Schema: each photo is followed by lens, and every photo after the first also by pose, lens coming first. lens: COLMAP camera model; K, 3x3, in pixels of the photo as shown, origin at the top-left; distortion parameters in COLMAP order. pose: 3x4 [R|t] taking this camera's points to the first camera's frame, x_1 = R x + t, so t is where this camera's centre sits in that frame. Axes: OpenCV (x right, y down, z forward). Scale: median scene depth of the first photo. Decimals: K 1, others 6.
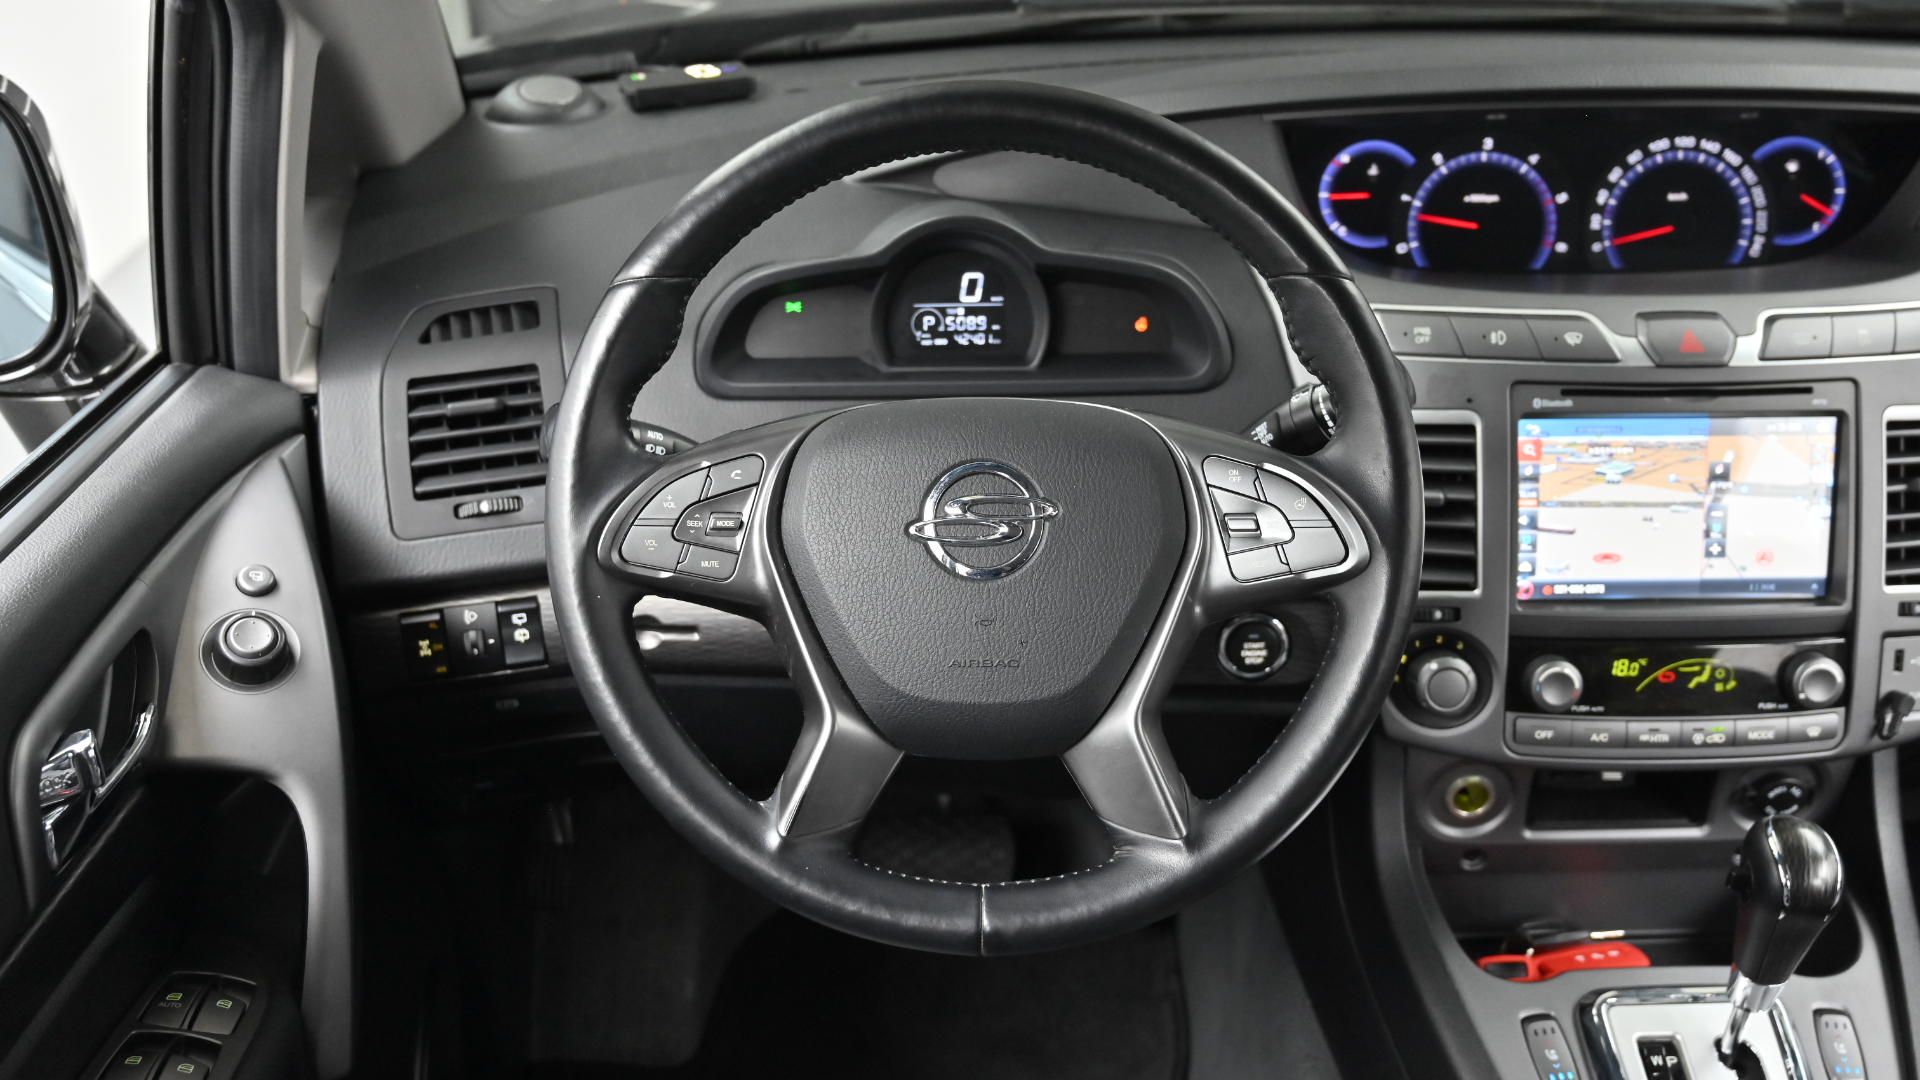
lens RADIAL K [[1849.9, 0, 963.0], [0, 1849.9, 526.7], [0, 0, 1]] dist [-0.007186, 0.000000]
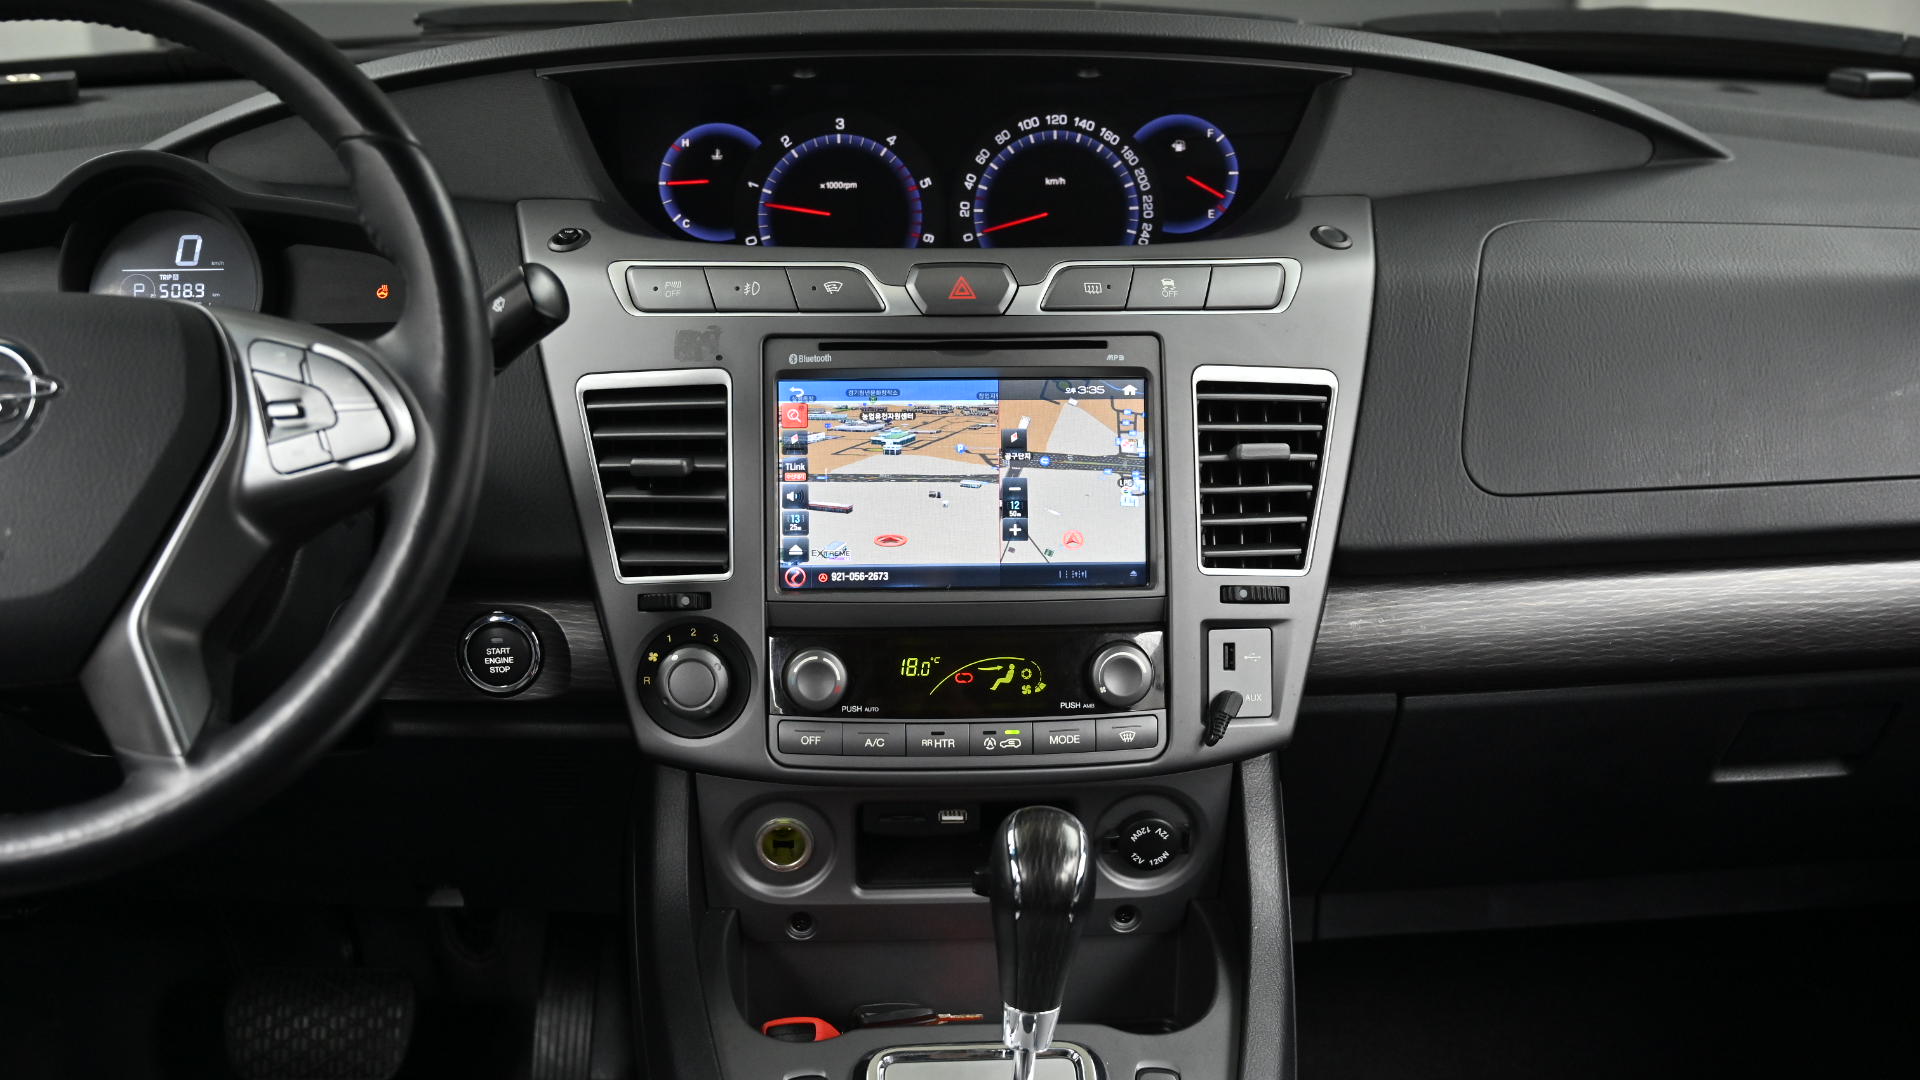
lens RADIAL K [[2269.5, 0, 949.5], [0, 2269.5, 536.0], [0, 0, 1]] dist [-0.008863, 0.000000]
pose [[0.999708, -0.004402, 0.023756, 0.351200], [0.008089, 0.987501, -0.157404, 0.183650], [-0.022767, 0.157550, 0.987249, -0.057741]]
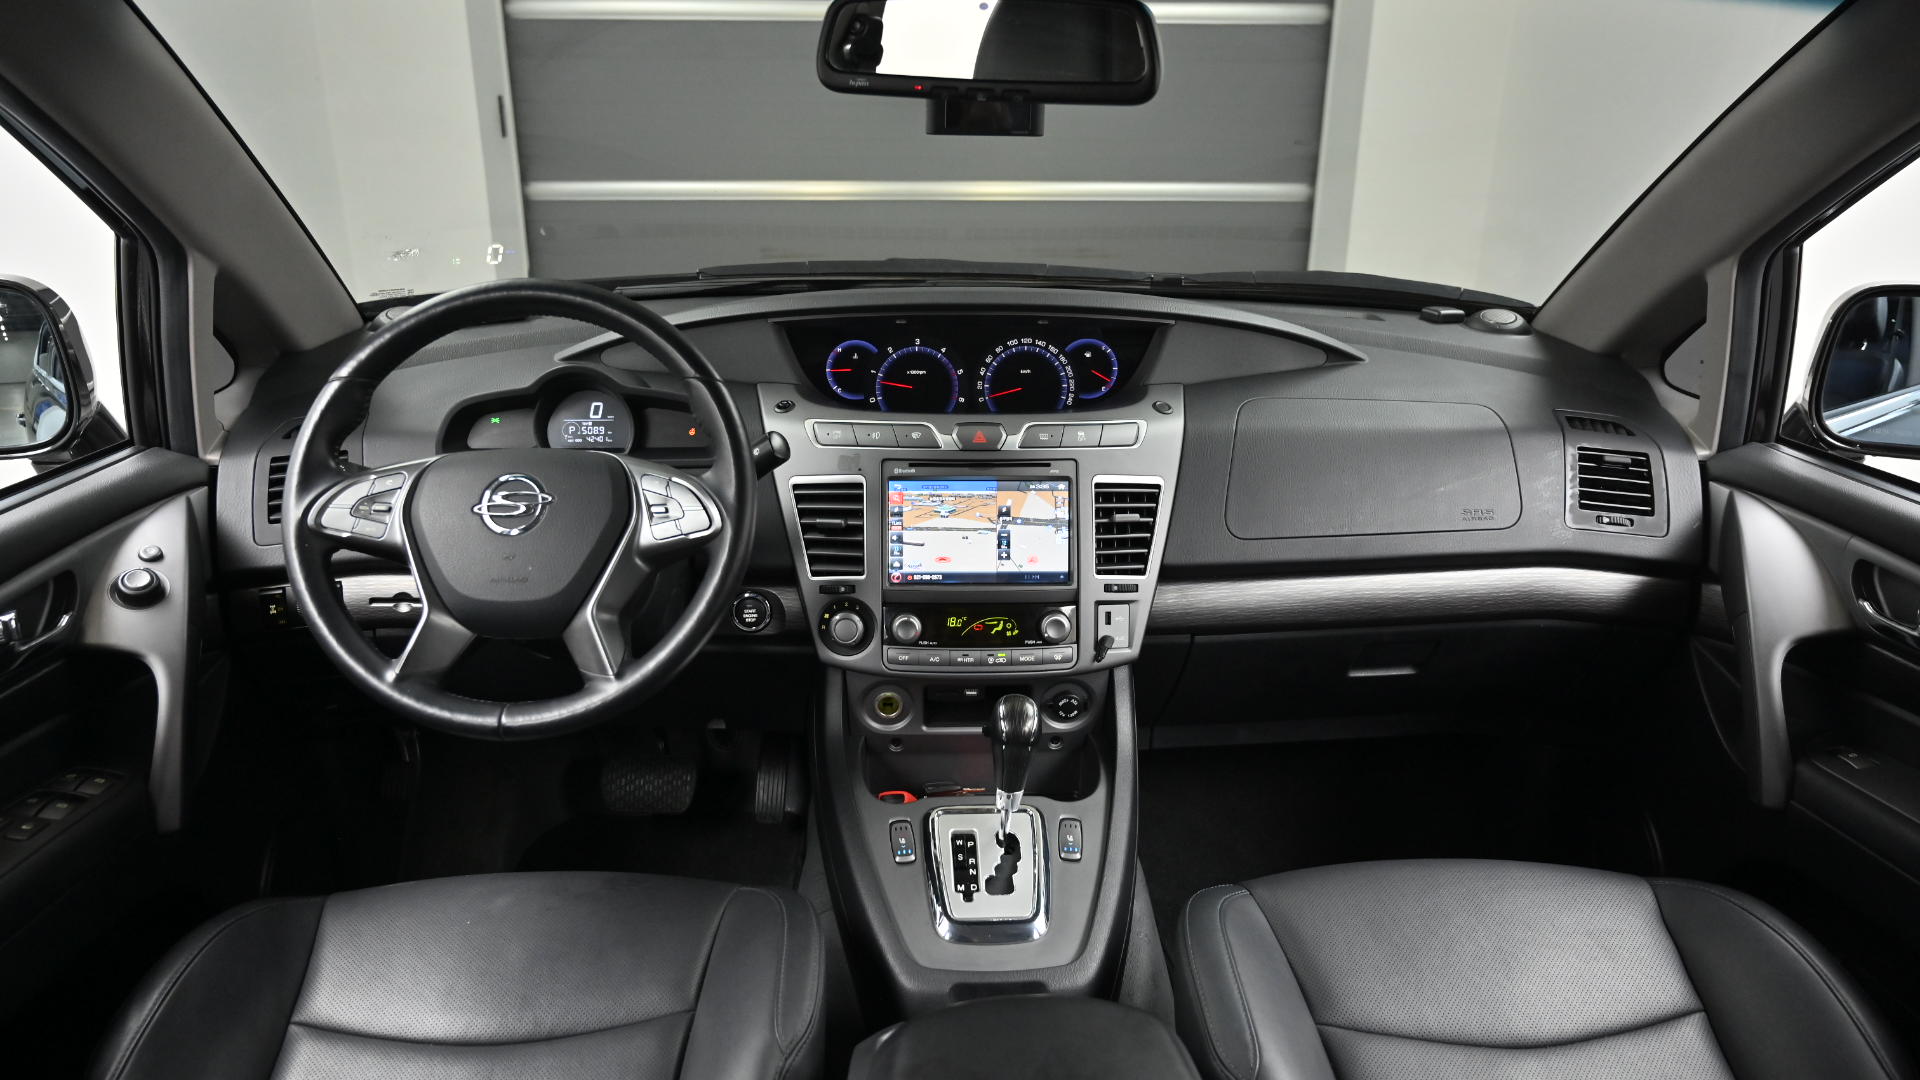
lens RADIAL K [[1279.8, 0, 954.8], [0, 1279.8, 540.4], [0, 0, 1]] dist [-0.012186, 0.007144]
pose [[0.999769, 0.005120, 0.020870, 0.334373], [-0.002678, 0.993316, -0.115392, 0.140604], [-0.021322, 0.115309, 0.993101, -0.224541]]
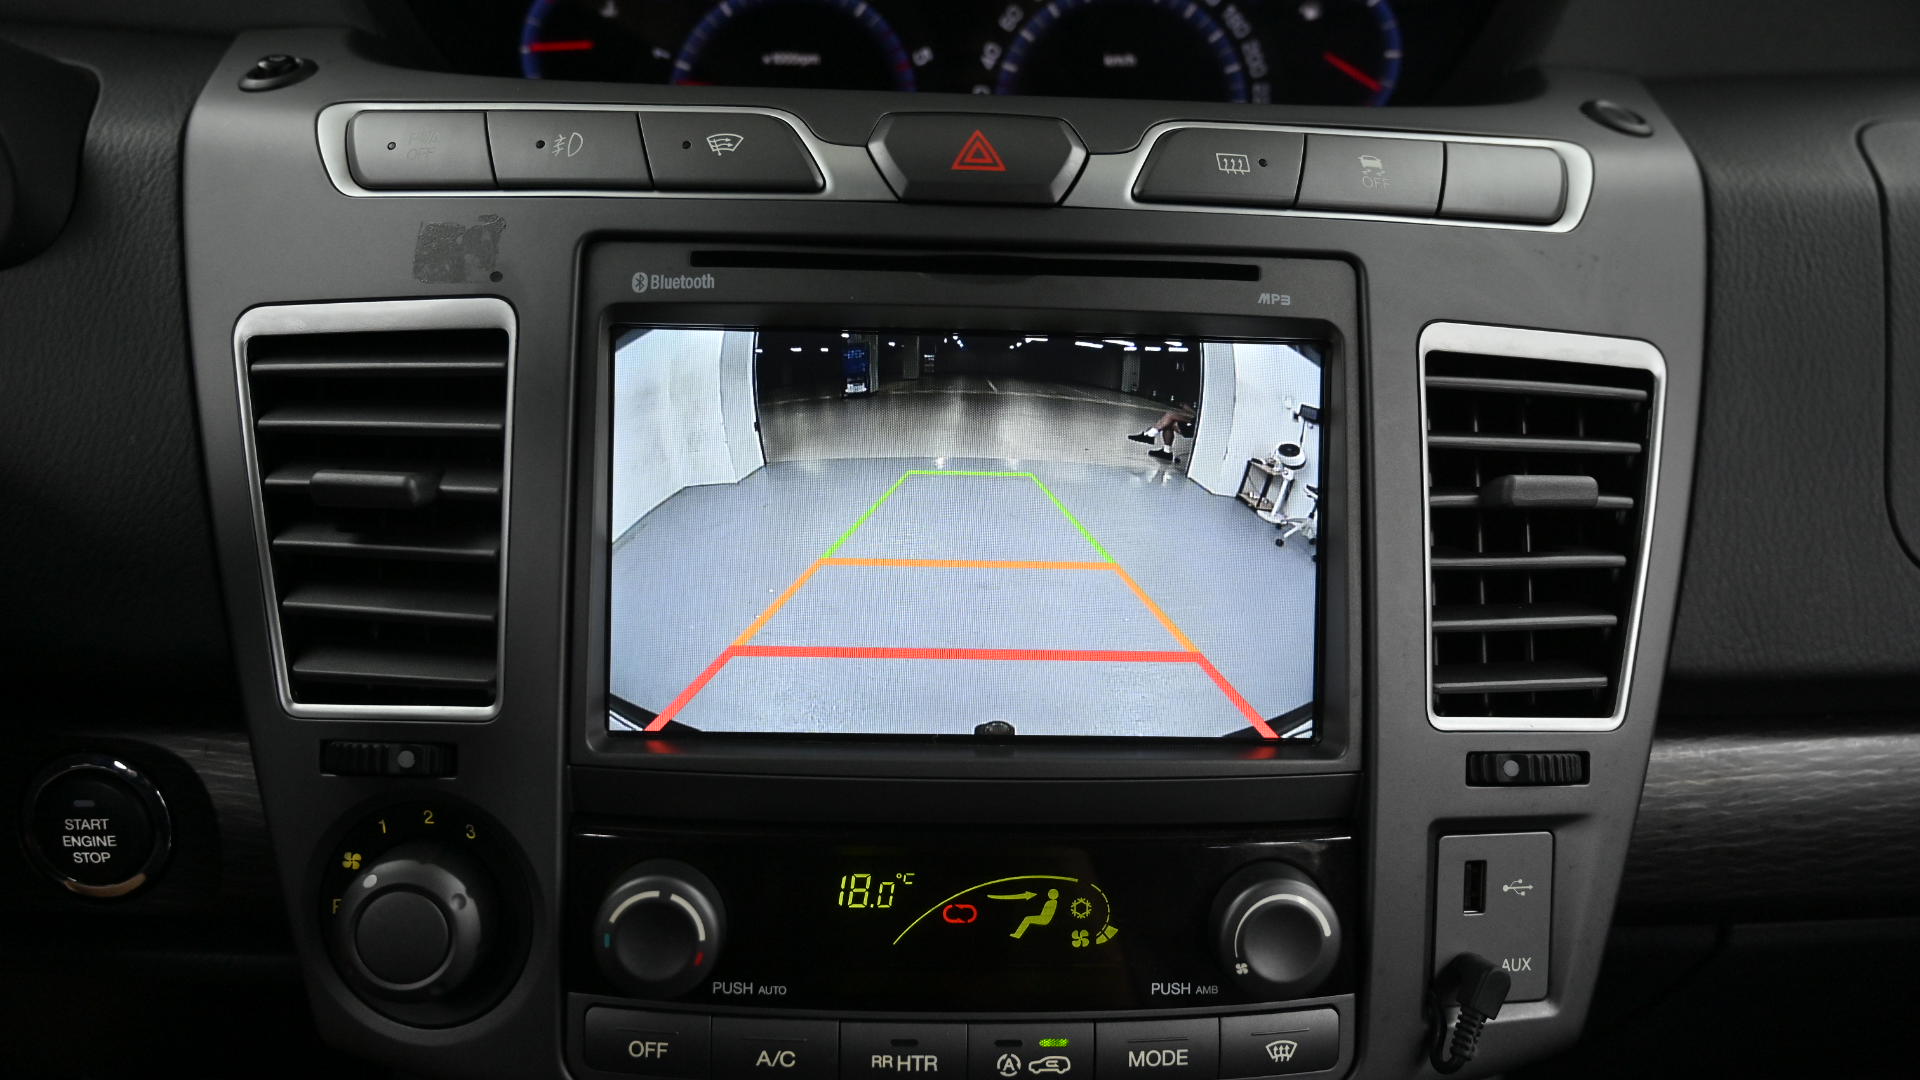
lens RADIAL K [[1443.7, 0, 950.5], [0, 1443.7, 536.7], [0, 0, 1]] dist [-0.009761, -0.002054]
pose [[0.999460, 0.023425, 0.023040, 0.370520], [-0.020035, 0.990270, -0.137709, 0.039426], [-0.026042, 0.137173, 0.990205, 0.647316]]
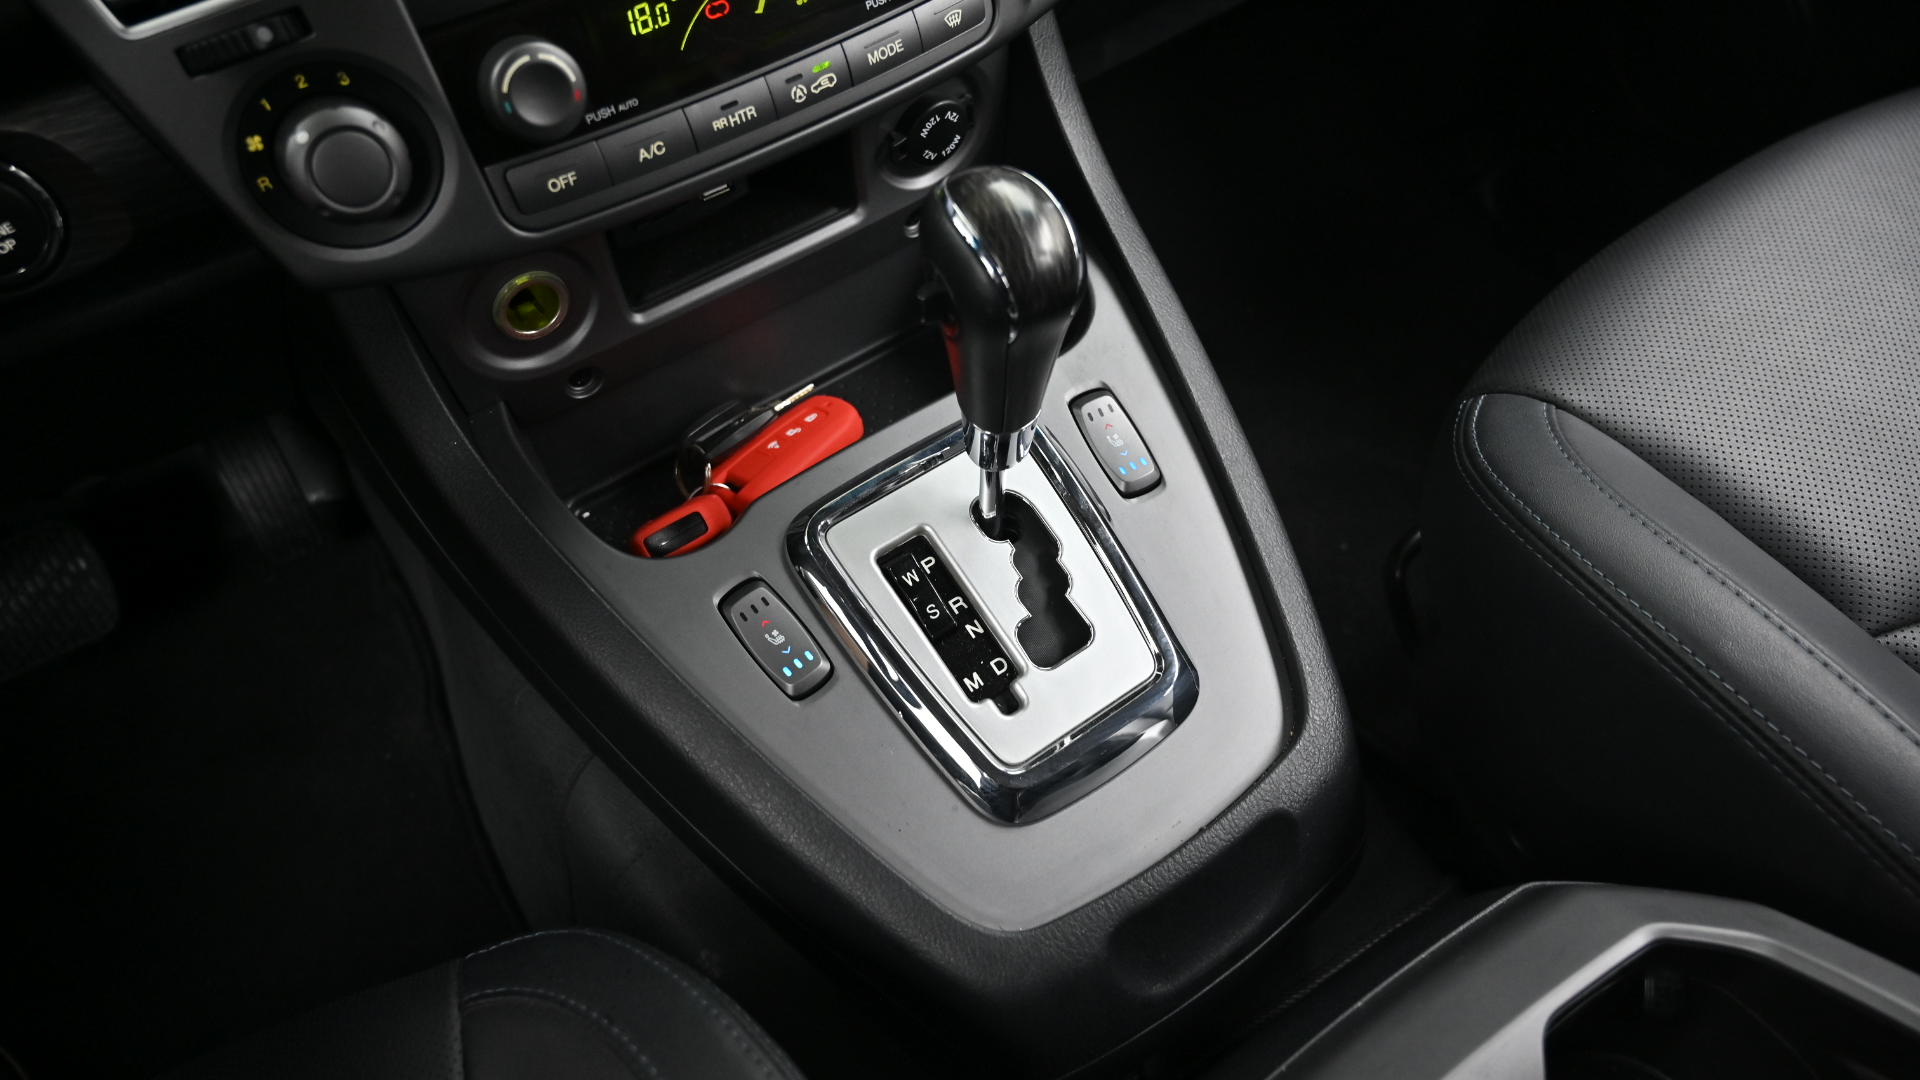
lens RADIAL K [[1279.8, 0, 940.5], [0, 1279.8, 523.6], [0, 0, 1]] dist [-0.012186, 0.007144]
pose [[0.840108, -0.455048, 0.295212, 0.245347], [0.309109, 0.848866, 0.428811, 0.067968], [-0.445725, -0.268995, 0.853798, 0.574042]]
